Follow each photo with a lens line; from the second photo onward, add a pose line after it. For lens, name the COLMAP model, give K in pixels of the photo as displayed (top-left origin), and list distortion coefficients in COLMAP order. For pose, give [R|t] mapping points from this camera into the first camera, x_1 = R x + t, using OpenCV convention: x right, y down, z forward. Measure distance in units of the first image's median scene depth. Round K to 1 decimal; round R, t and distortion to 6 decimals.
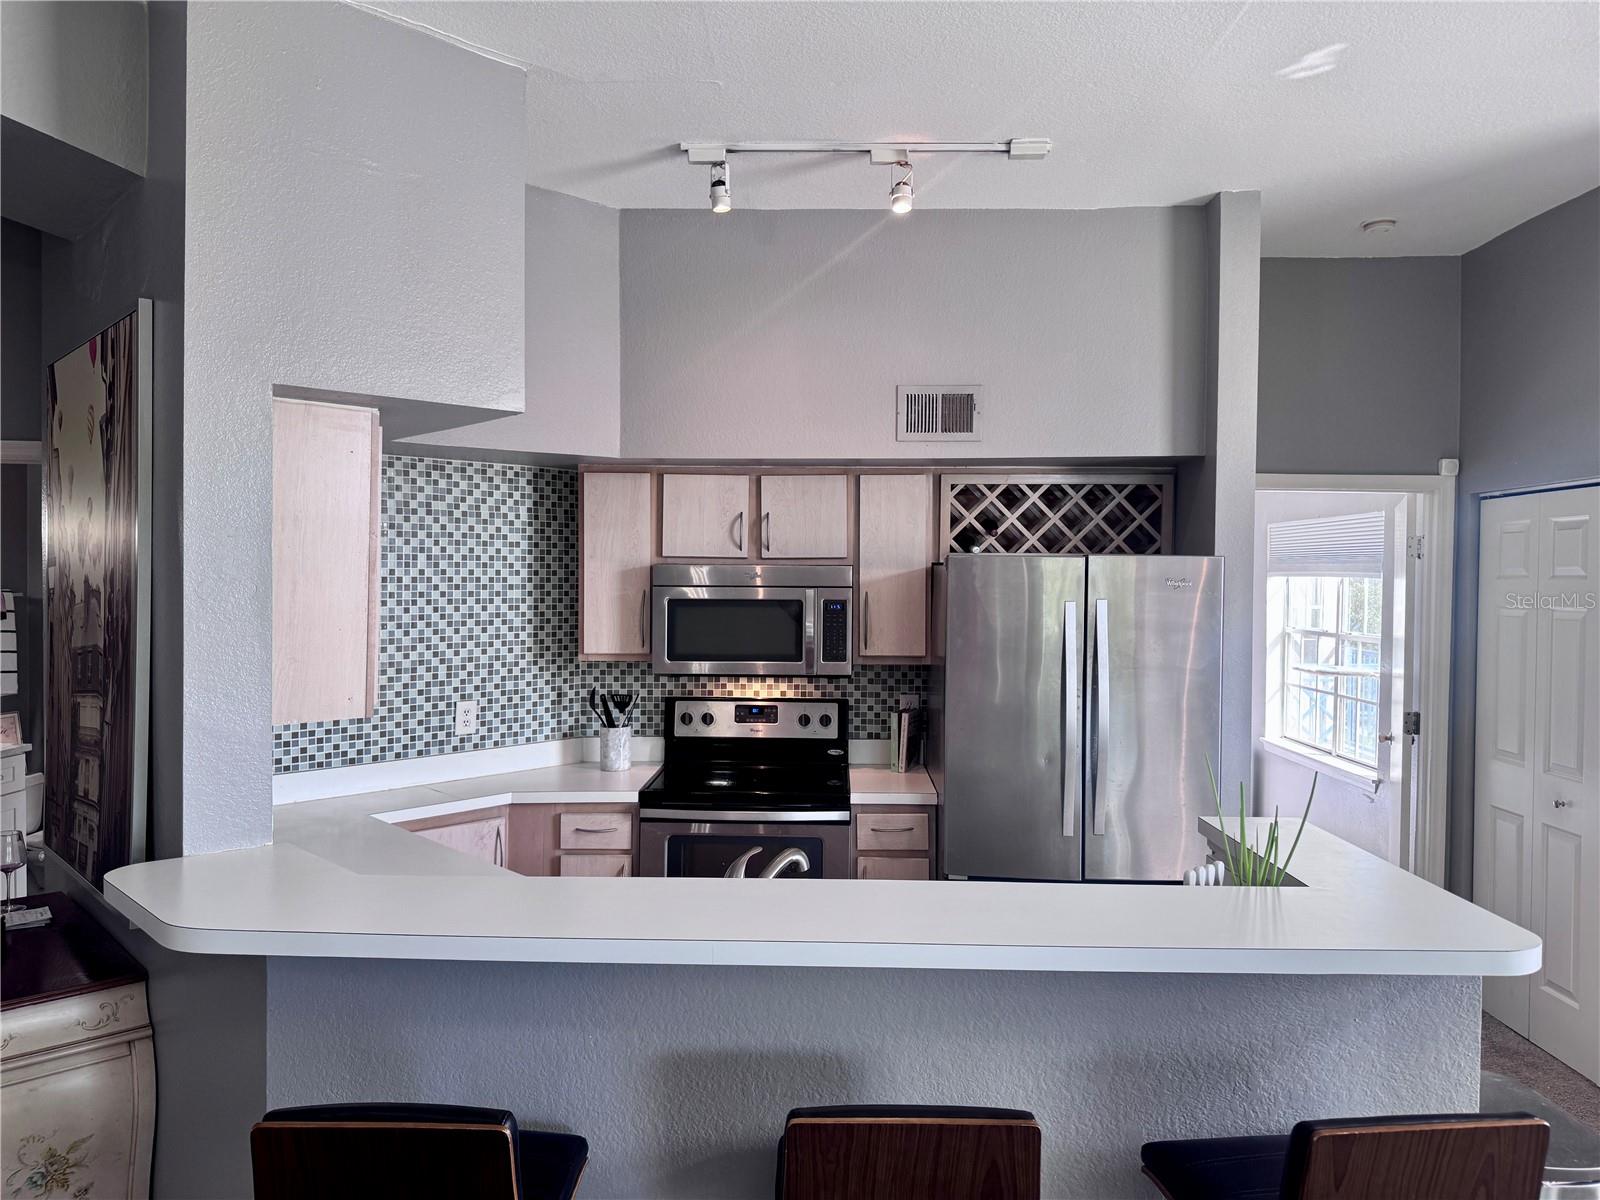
lens RADIAL K [[1130.7, 0, 802.0], [0, 1130.7, 586.4], [0, 0, 1]] dist [0.045139, -0.011928]
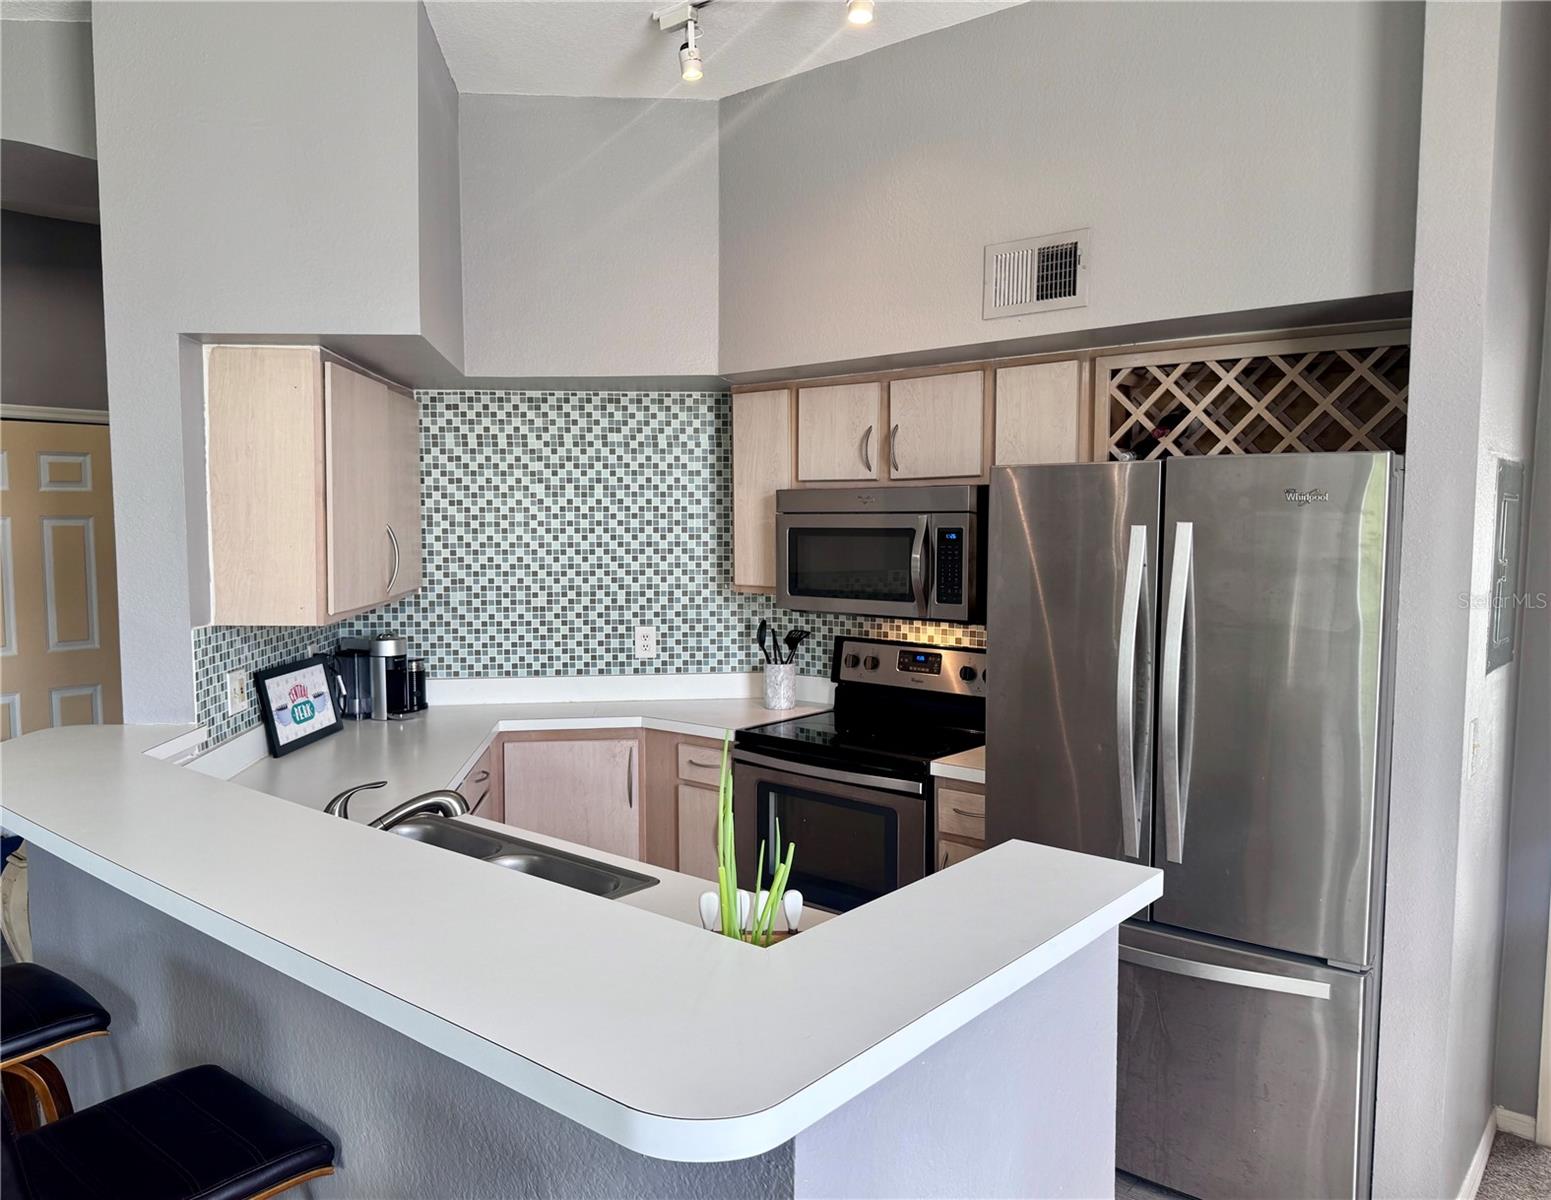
lens RADIAL K [[1114.7, 0, 773.3], [0, 1114.7, 610.5], [0, 0, 1]] dist [0.028114, -0.006882]
pose [[0.761817, 0.045790, -0.646171, 0.445455], [-0.000364, 0.997529, 0.070260, 0.014758], [0.647792, -0.053290, 0.759951, 0.299579]]
